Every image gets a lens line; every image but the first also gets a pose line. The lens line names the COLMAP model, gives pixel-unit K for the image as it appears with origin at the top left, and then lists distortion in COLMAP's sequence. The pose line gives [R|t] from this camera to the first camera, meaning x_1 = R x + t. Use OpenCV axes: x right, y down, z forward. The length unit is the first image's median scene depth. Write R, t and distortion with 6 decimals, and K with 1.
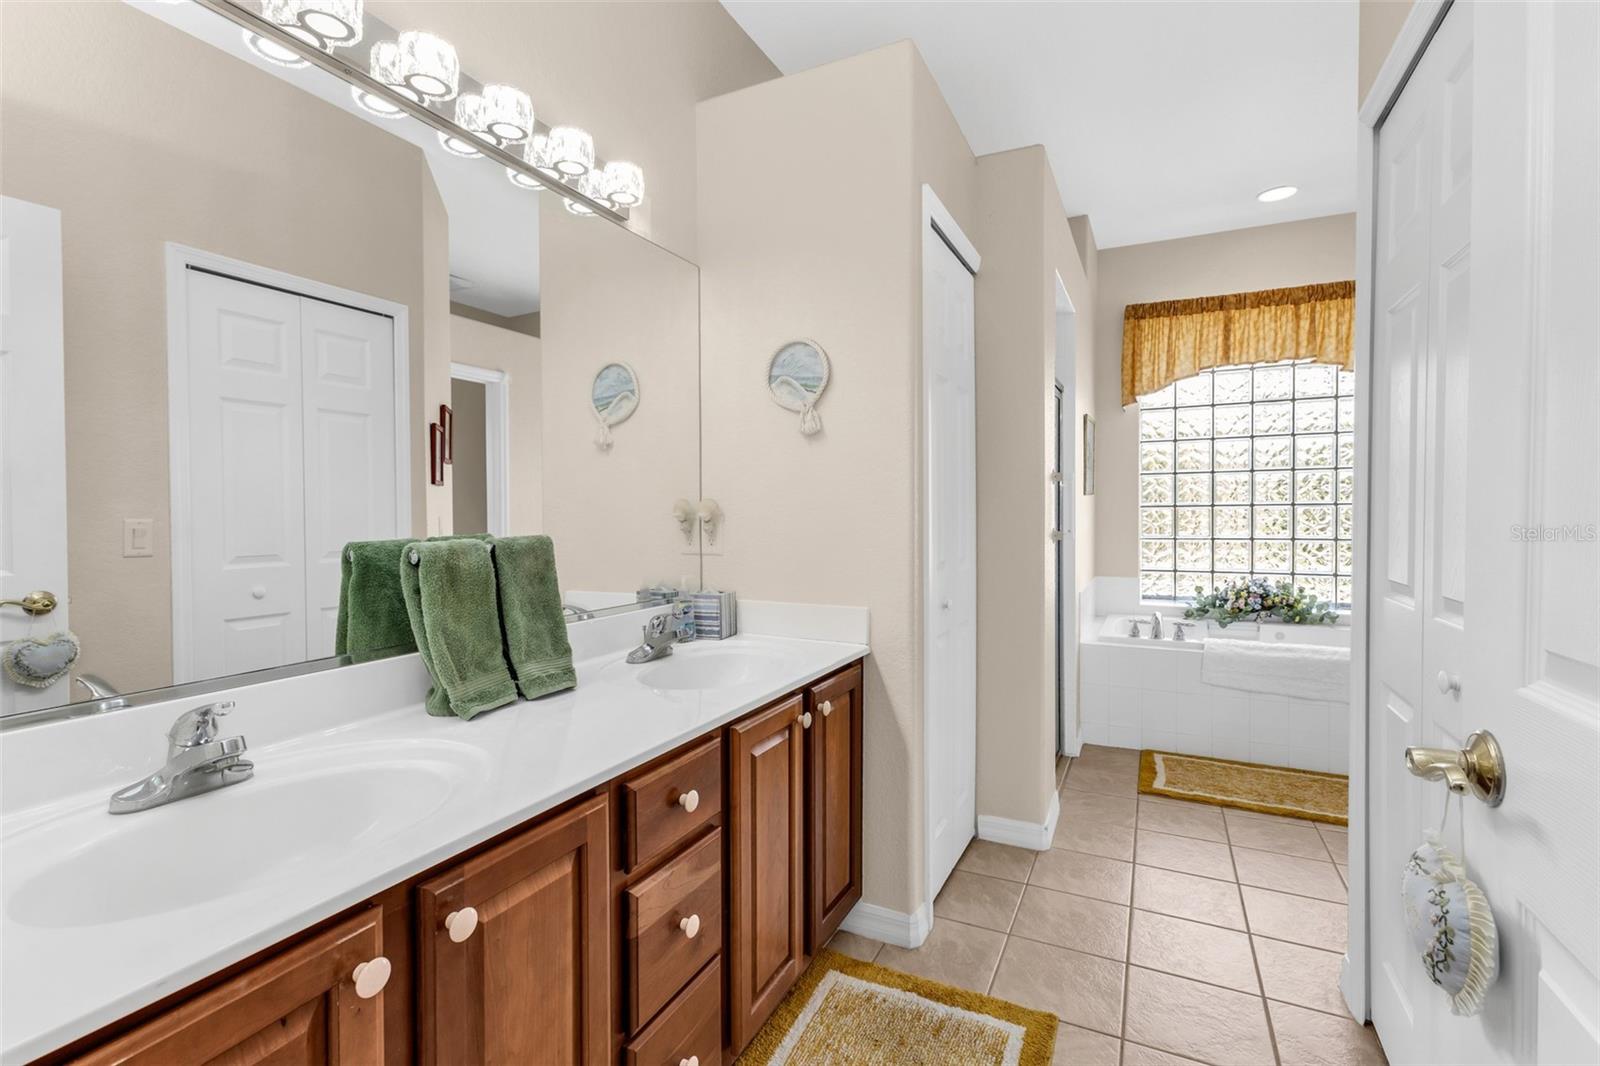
lens RADIAL K [[740.0, 0, 800.0], [0, 740.0, 519.0], [0, 0, 1]] dist [0.024632, 0.000189]
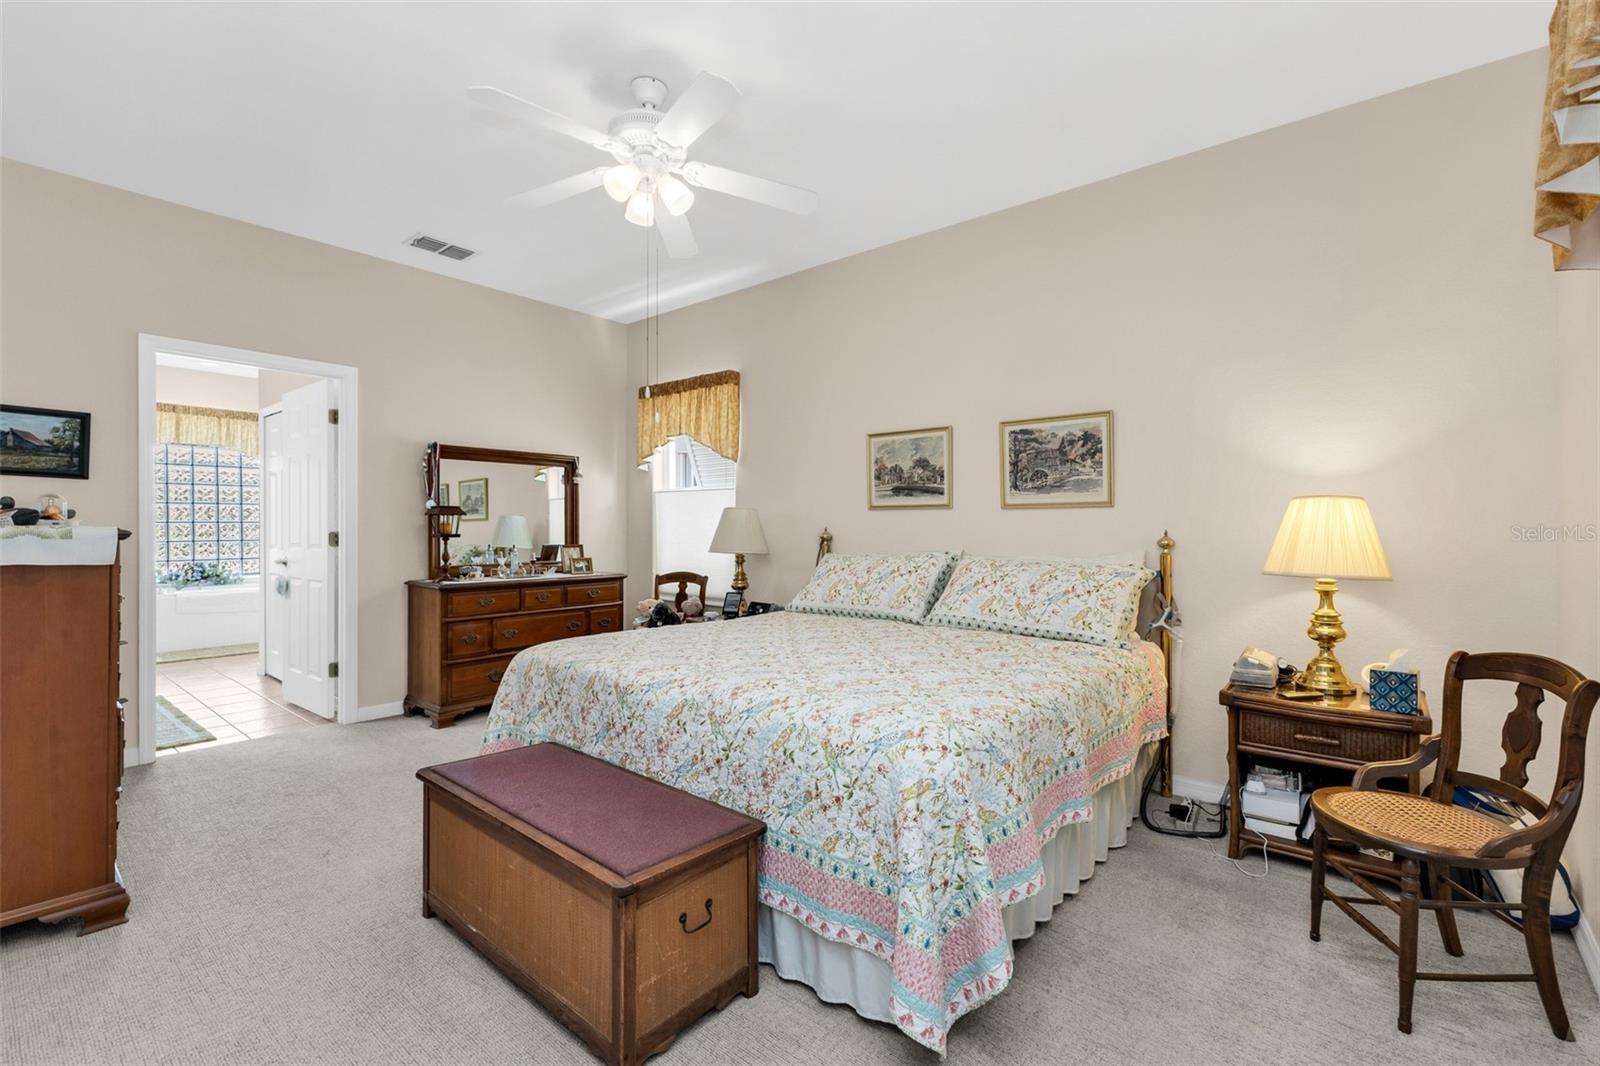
lens RADIAL K [[693.1, 0, 824.0], [0, 693.1, 532.6], [0, 0, 1]] dist [-0.003295, -0.000742]
pose [[0.222968, -0.004315, 0.974816, -0.691658], [0.010956, 0.999938, 0.001920, 0.020094], [-0.974764, 0.010252, 0.223002, -0.867712]]
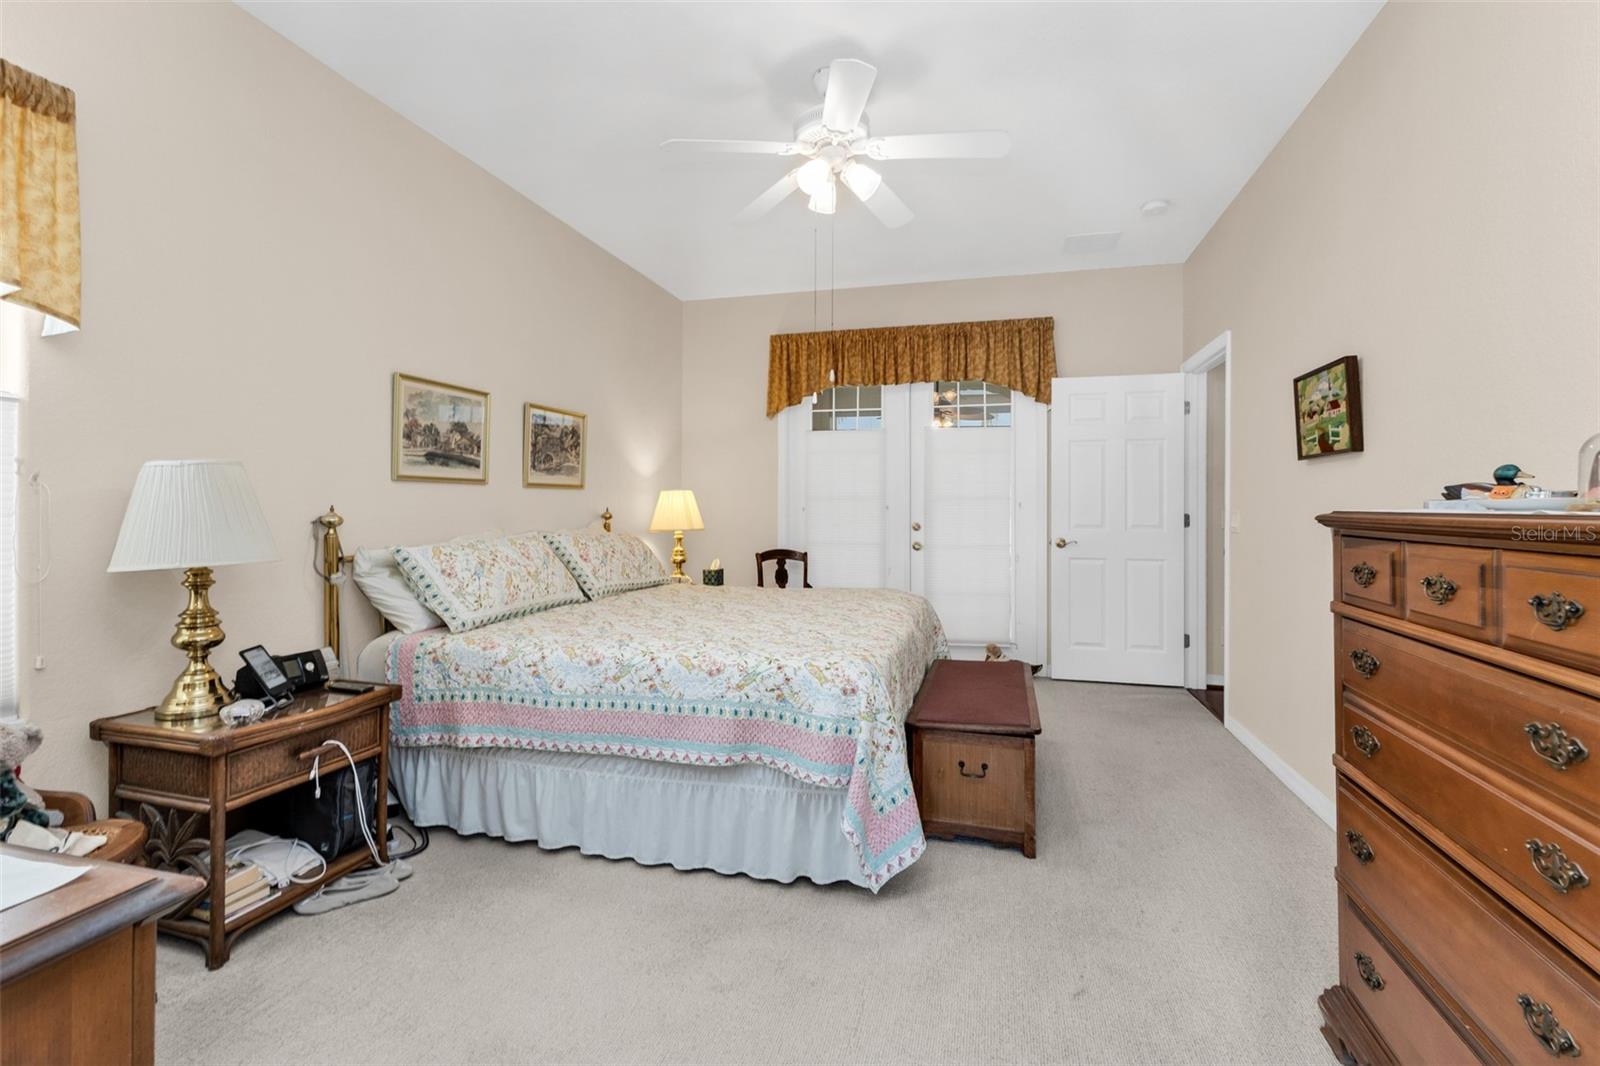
lens RADIAL K [[740.0, 0, 800.0], [0, 740.0, 519.0], [0, 0, 1]] dist [0.024632, 0.000189]
pose [[-0.978527, 0.008238, -0.205955, 2.515774], [0.001649, 0.999482, 0.032145, -0.044489], [0.206113, 0.031115, -0.978033, 3.330980]]
